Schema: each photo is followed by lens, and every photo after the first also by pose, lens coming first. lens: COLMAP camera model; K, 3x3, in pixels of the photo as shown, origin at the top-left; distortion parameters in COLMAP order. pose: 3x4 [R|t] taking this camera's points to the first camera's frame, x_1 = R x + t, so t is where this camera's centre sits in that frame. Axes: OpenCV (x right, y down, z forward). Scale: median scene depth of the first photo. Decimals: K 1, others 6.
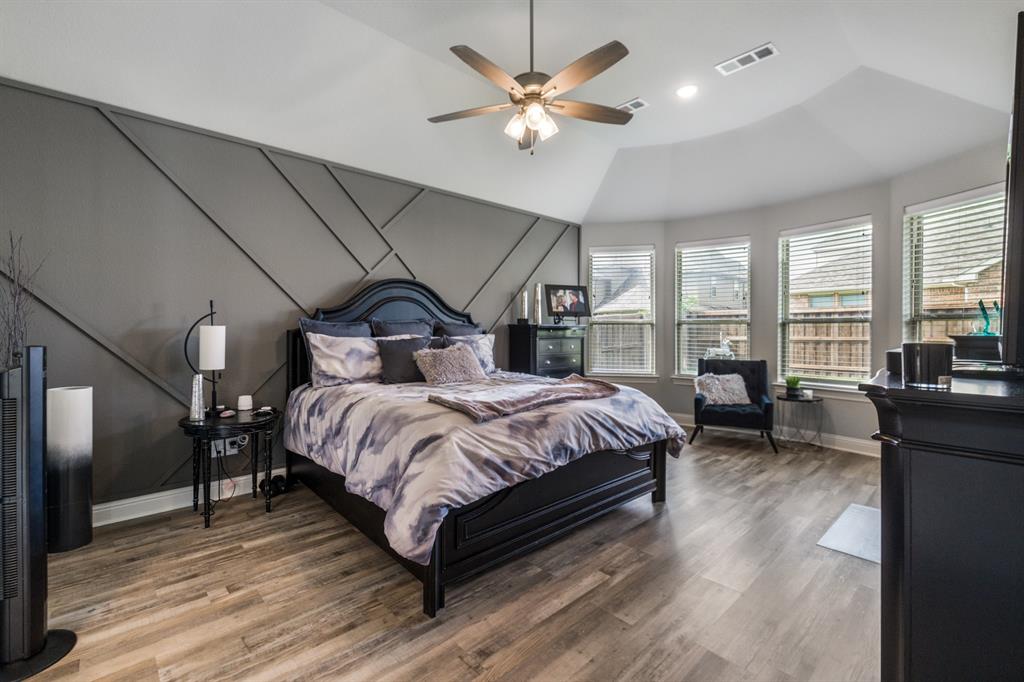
lens RADIAL K [[452.9, 0, 505.6], [0, 452.9, 333.5], [0, 0, 1]] dist [0.001678, 0.000388]
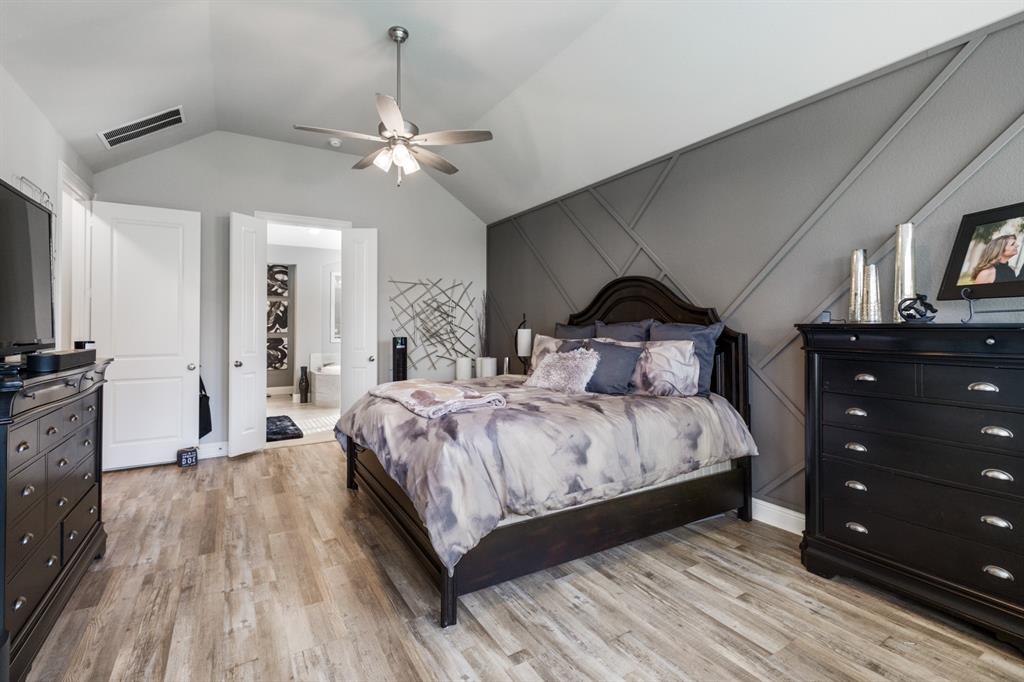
lens RADIAL K [[452.9, 0, 505.6], [0, 452.9, 333.5], [0, 0, 1]] dist [0.001678, 0.000388]
pose [[-0.207407, 0.006026, -0.978236, 1.051209], [-0.007017, 0.999946, 0.007647, -0.020582], [0.978230, 0.008451, -0.207354, 1.386942]]
